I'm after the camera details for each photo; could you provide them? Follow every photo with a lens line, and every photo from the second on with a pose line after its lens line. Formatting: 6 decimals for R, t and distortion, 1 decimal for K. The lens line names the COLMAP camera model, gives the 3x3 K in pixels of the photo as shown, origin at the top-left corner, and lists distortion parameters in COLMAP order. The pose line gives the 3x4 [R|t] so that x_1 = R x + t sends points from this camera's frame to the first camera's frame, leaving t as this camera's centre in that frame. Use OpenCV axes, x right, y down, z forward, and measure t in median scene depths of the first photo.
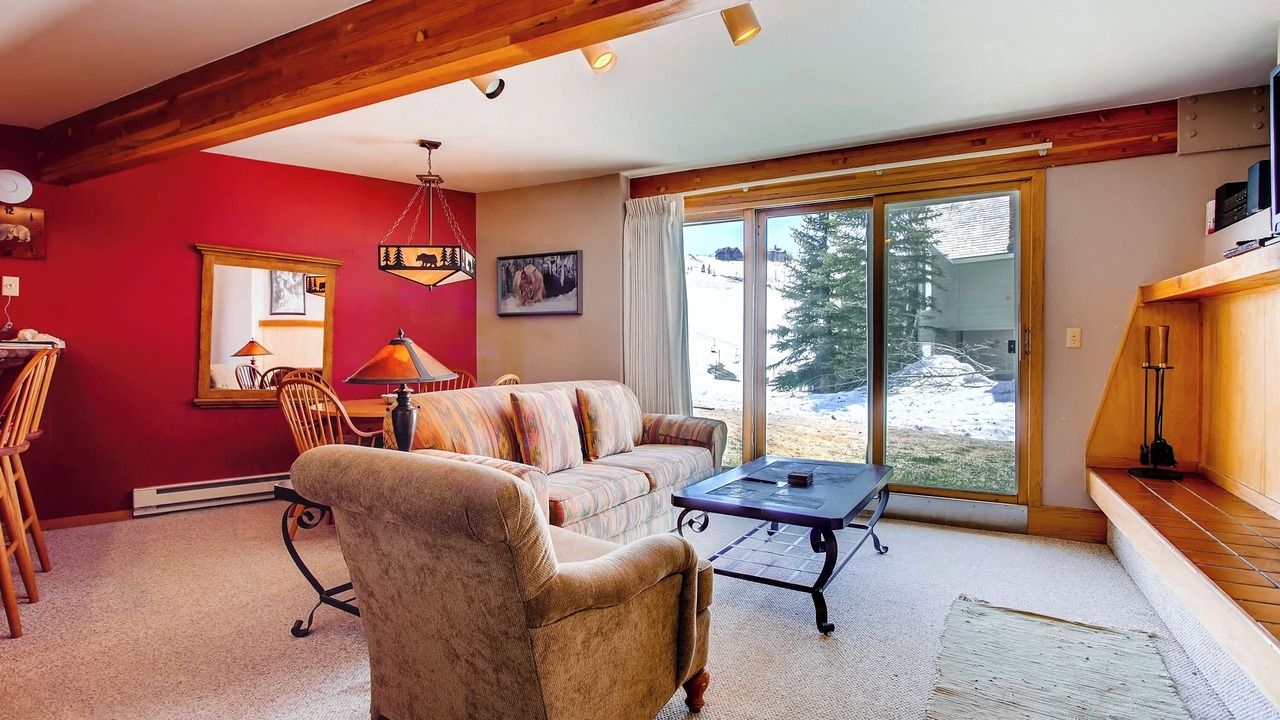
lens RADIAL K [[623.9, 0, 640.4], [0, 623.9, 355.6], [0, 0, 1]] dist [-0.002190, 0.000236]
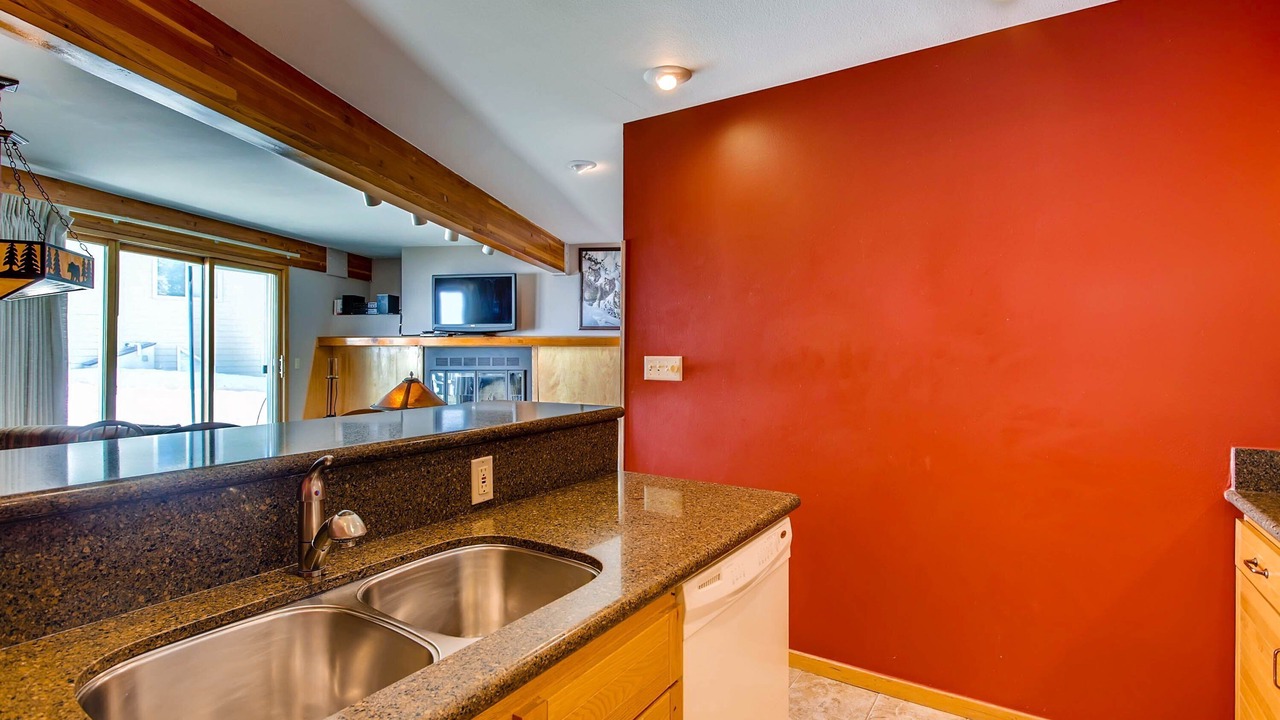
lens RADIAL K [[623.9, 0, 634.7], [0, 623.9, 353.4], [0, 0, 1]] dist [-0.002190, 0.000236]
pose [[-0.305105, -0.000330, 0.952319, -1.225337], [0.011368, 0.999927, 0.003989, -0.051342], [-0.952251, 0.012043, -0.305080, 0.583882]]
